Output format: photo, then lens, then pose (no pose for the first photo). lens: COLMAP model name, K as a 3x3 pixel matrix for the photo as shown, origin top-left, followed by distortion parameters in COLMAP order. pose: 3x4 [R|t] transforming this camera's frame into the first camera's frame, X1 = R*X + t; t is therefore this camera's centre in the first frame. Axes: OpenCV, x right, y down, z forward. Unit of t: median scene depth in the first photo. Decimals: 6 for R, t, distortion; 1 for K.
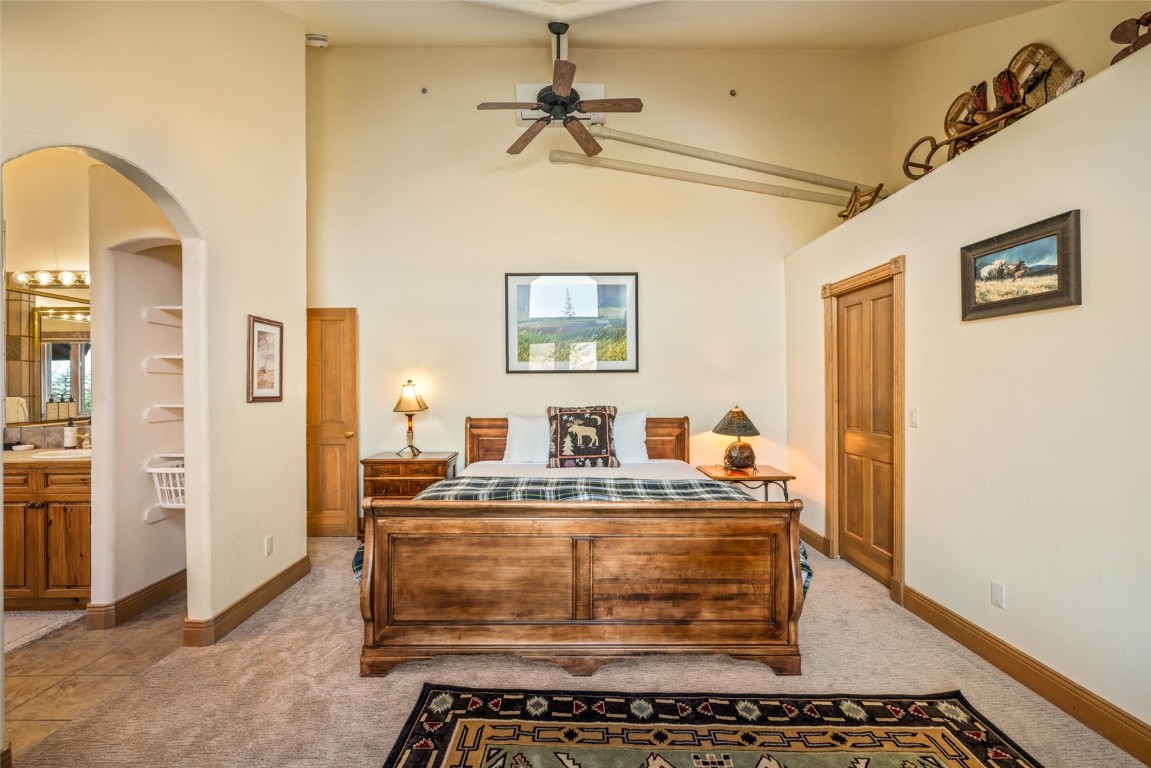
lens RADIAL K [[499.4, 0, 578.7], [0, 499.4, 385.6], [0, 0, 1]] dist [-0.001746, 0.001606]
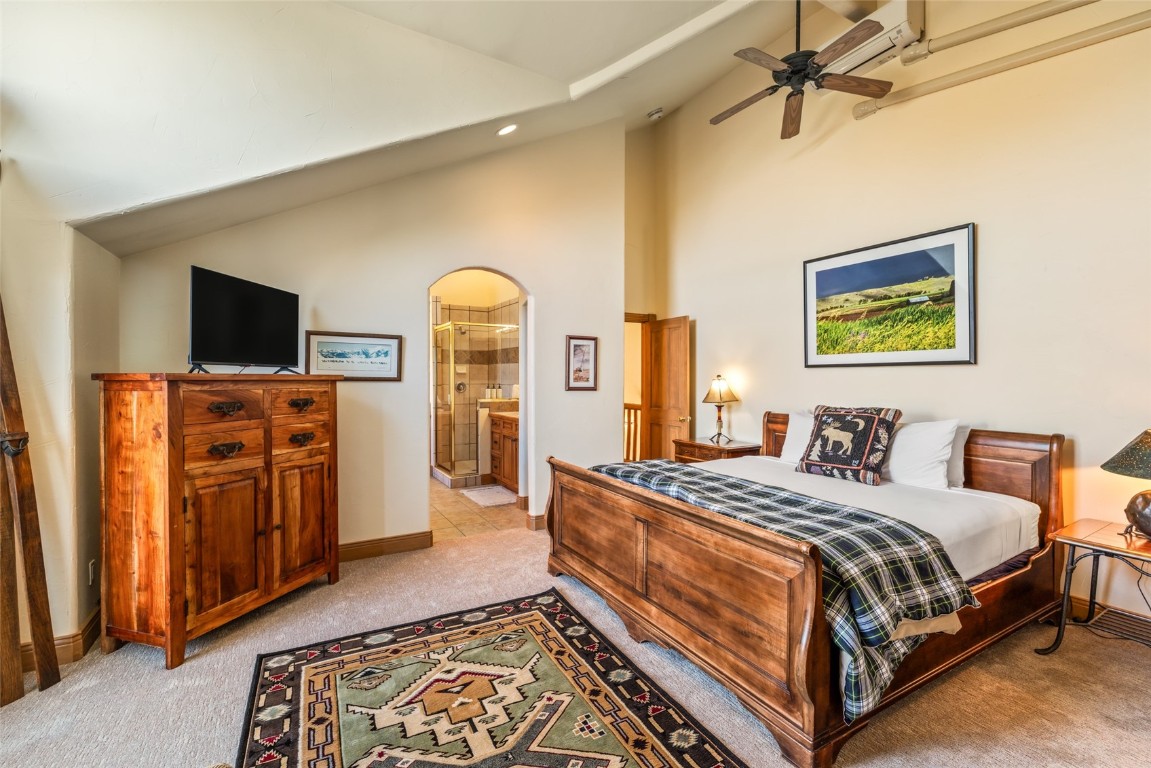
lens RADIAL K [[499.4, 0, 578.0], [0, 499.4, 380.7], [0, 0, 1]] dist [-0.001746, 0.001606]
pose [[0.480530, 0.012081, -0.876895, 0.673385], [-0.002171, 0.999918, 0.012587, -0.015850], [0.876975, -0.004145, 0.480517, 0.246953]]
